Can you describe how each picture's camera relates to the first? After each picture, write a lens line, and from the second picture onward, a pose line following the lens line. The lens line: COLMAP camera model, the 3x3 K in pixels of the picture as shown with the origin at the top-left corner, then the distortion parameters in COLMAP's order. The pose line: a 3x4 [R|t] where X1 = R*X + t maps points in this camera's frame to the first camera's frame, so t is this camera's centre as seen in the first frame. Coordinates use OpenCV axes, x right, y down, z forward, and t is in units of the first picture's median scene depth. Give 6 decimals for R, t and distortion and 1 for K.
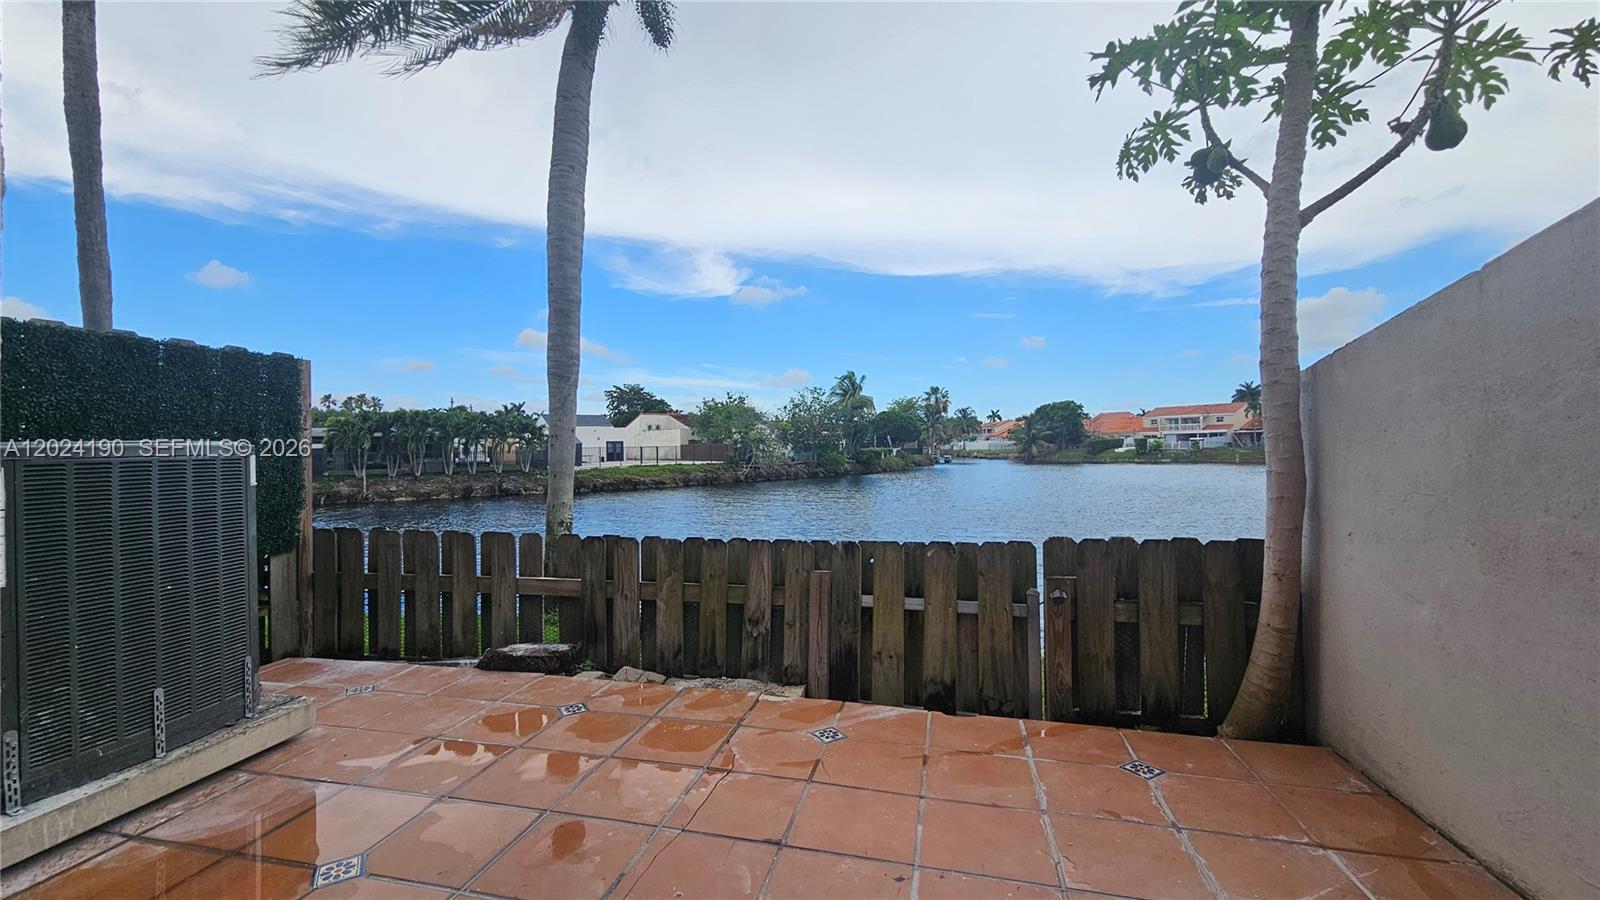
lens RADIAL K [[662.4, 0, 790.4], [0, 662.4, 441.6], [0, 0, 1]] dist [-0.000329, 0.000892]
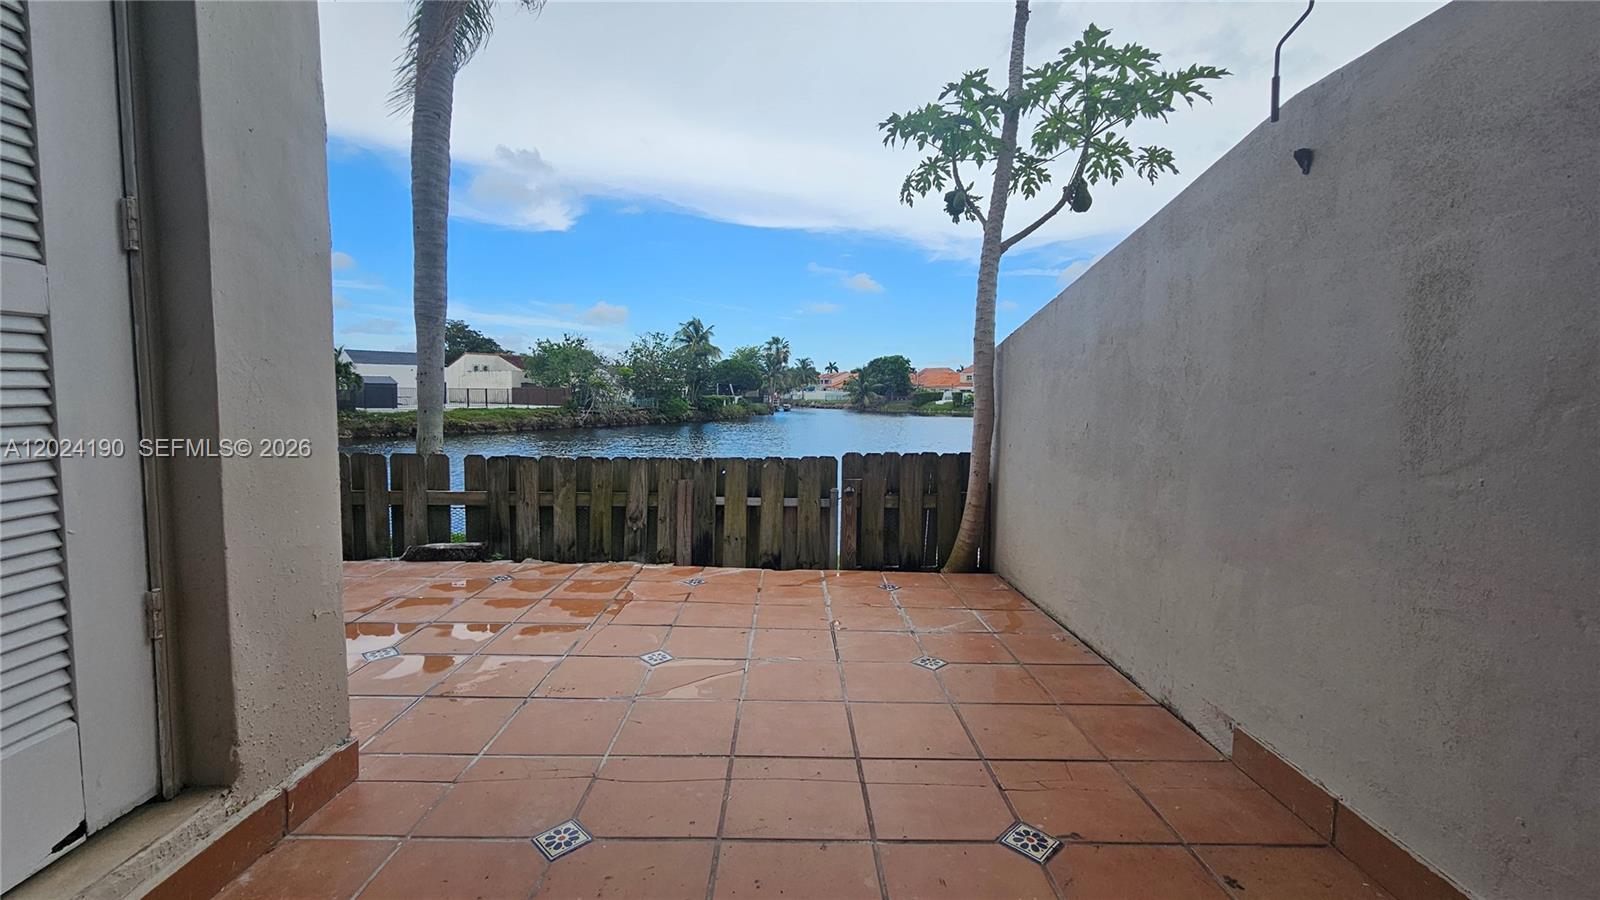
lens RADIAL K [[662.0, 0, 791.3], [0, 662.0, 442.8], [0, 0, 1]] dist [-0.001158, 0.000866]
pose [[0.971398, 0.004872, 0.237406, -0.060012], [-0.023947, 0.996702, 0.077532, 0.010192], [-0.236245, -0.080999, 0.968312, -0.315078]]
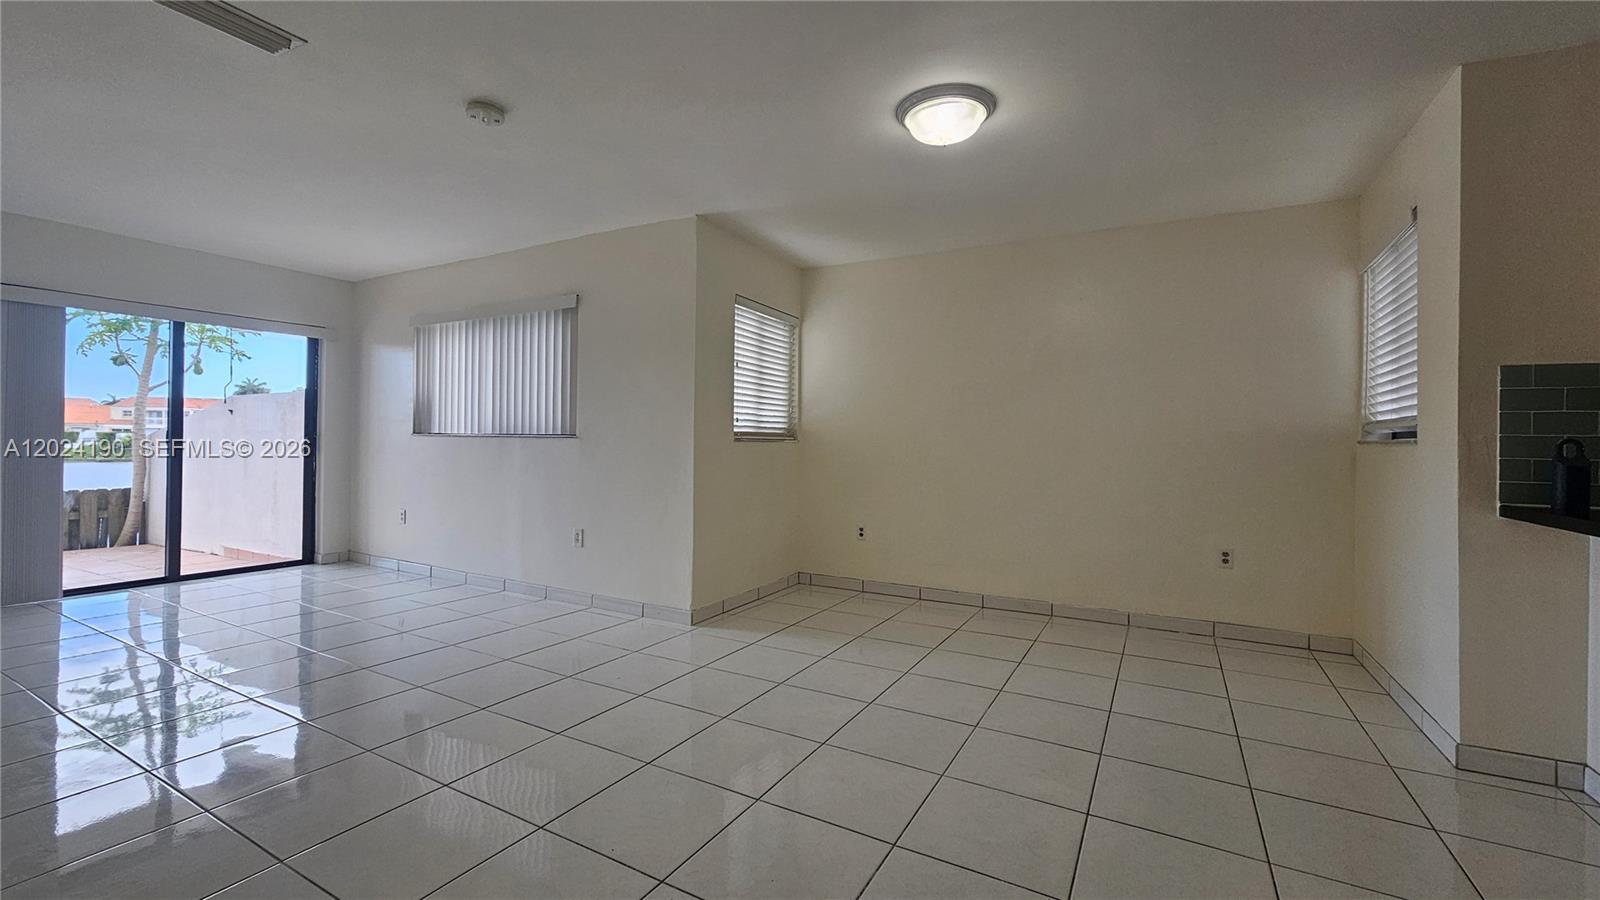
lens RADIAL K [[662.4, 0, 790.4], [0, 662.4, 441.6], [0, 0, 1]] dist [-0.000329, 0.000892]
pose [[0.280302, 0.020190, 0.959699, -1.072771], [-0.024468, 0.999604, -0.013884, -0.074637], [-0.959600, -0.019590, 0.280685, -2.149354]]
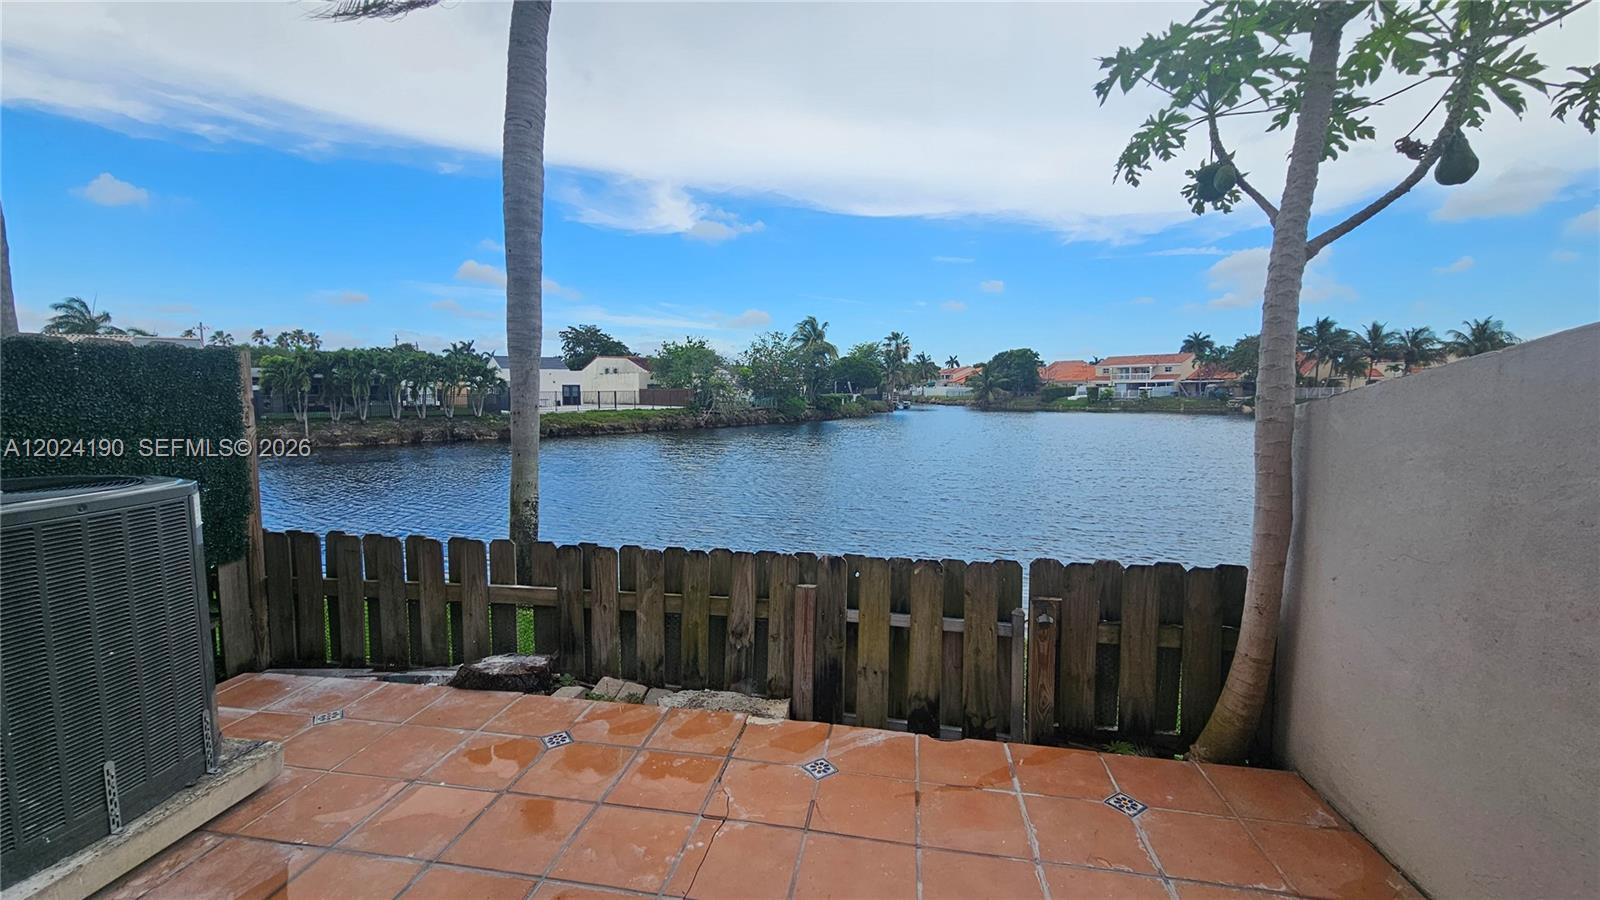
lens RADIAL K [[662.0, 0, 791.3], [0, 662.0, 442.8], [0, 0, 1]] dist [-0.001158, 0.000866]
pose [[0.998012, 0.005890, 0.062741, -0.035878], [-0.011396, 0.996076, 0.087766, -0.094219], [-0.061978, -0.088307, 0.994163, 0.035297]]
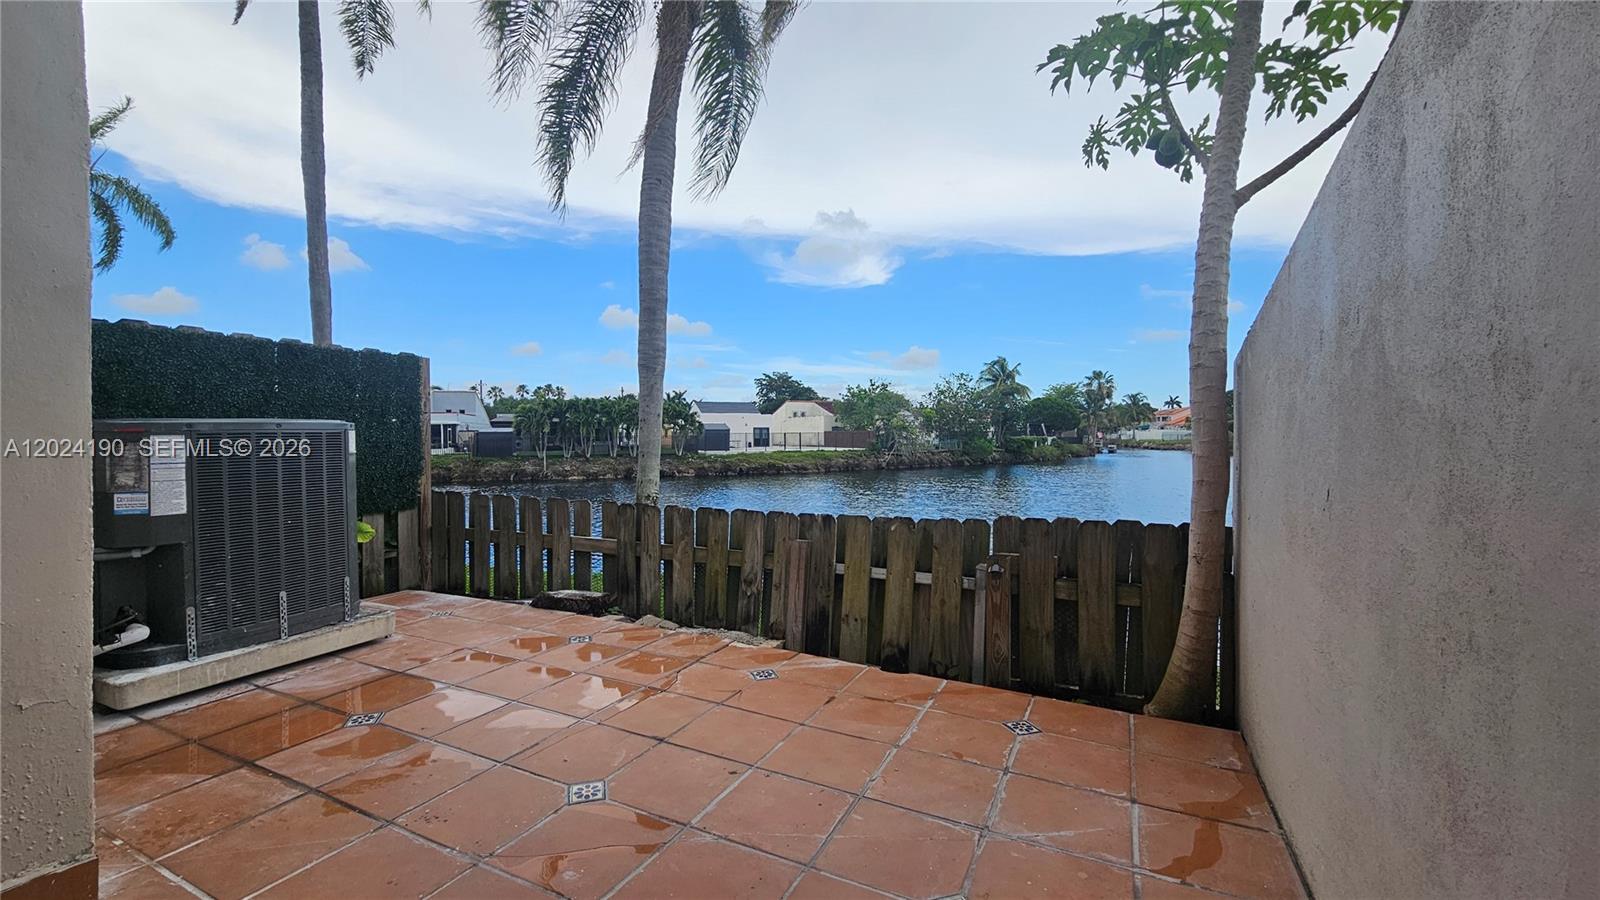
lens RADIAL K [[662.8, 0, 787.2], [0, 662.8, 438.1], [0, 0, 1]] dist [0.000328, -0.000074]
pose [[0.973449, 0.010508, -0.228663, 0.250426], [-0.007293, 0.999862, 0.014903, 0.006372], [0.228788, -0.012840, 0.973392, -0.082762]]
